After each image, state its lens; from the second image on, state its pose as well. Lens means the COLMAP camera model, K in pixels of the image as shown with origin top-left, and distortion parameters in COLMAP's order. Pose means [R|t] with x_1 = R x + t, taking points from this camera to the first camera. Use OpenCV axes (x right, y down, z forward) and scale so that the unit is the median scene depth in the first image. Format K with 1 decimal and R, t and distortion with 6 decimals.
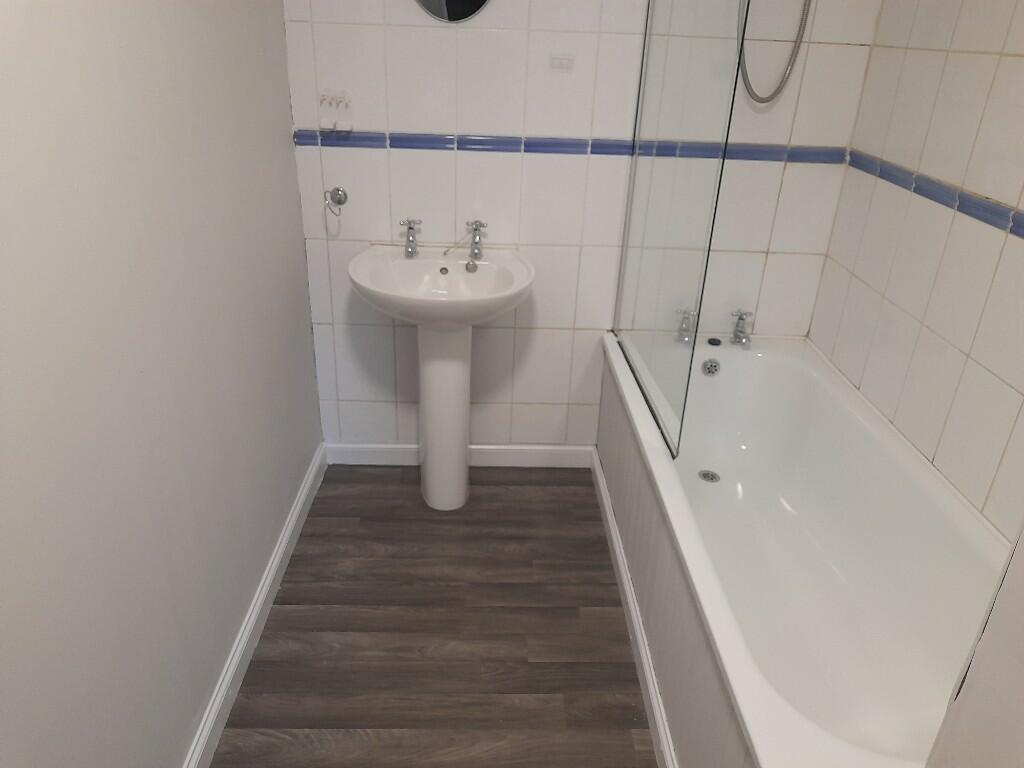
lens RADIAL K [[748.2, 0, 513.1], [0, 748.2, 377.0], [0, 0, 1]] dist [0.069462, -0.075624]
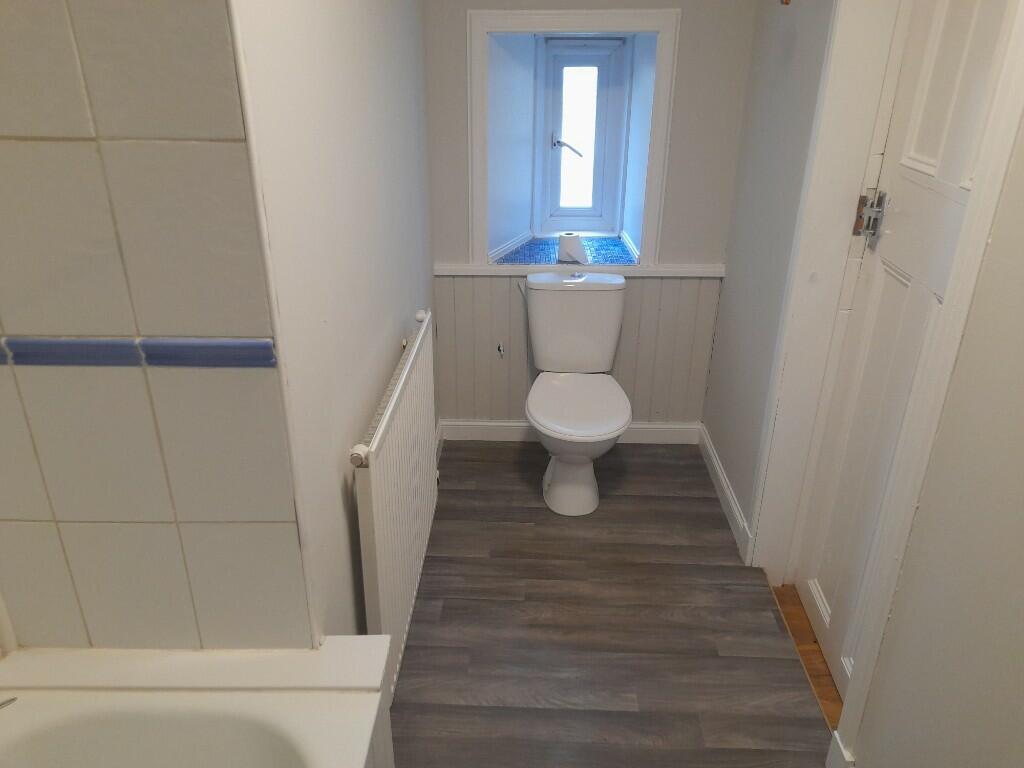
lens RADIAL K [[748.2, 0, 513.1], [0, 748.2, 377.0], [0, 0, 1]] dist [0.069462, -0.075624]
pose [[-0.998160, -0.053542, 0.028449, 0.029469], [-0.012441, 0.640098, 0.768192, -0.763346], [-0.059340, 0.766425, -0.639587, 1.479291]]
